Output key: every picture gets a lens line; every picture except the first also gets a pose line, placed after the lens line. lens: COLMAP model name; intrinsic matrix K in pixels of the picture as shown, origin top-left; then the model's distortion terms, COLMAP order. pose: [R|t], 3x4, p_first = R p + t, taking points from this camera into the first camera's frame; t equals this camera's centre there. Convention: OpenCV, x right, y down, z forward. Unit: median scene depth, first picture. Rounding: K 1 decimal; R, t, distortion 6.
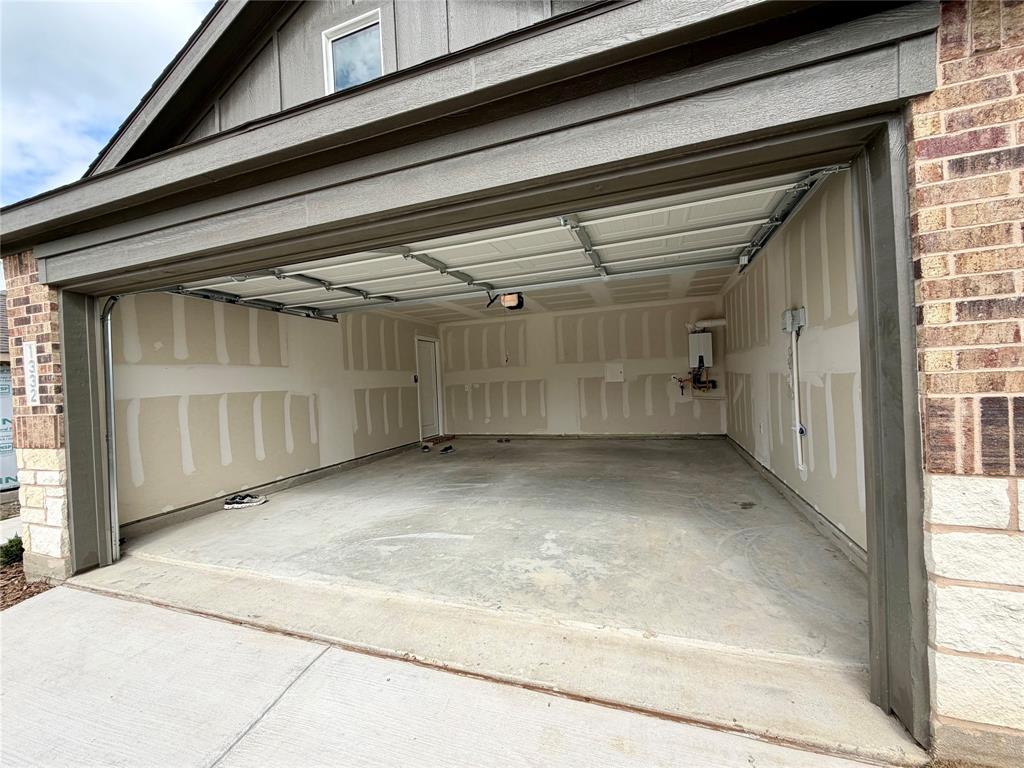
lens RADIAL K [[412.0, 0, 511.7], [0, 412.0, 384.6], [0, 0, 1]] dist [0.000820, -0.000032]
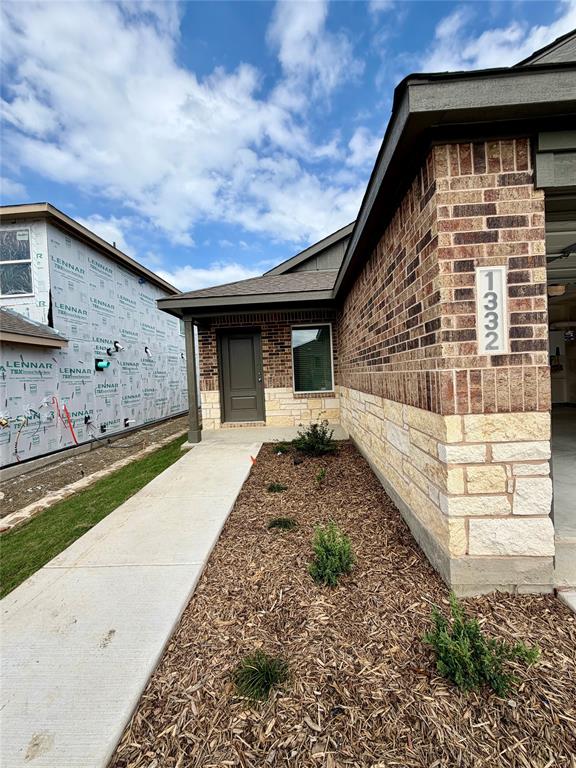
lens RADIAL K [[309.0, 0, 288.6], [0, 309.0, 382.2], [0, 0, 1]] dist [0.000820, -0.000032]
pose [[0.956939, -0.003567, 0.290269, -1.673415], [0.003422, 0.999994, 0.001007, 0.098431], [-0.290270, 0.000030, 0.956945, 0.582009]]
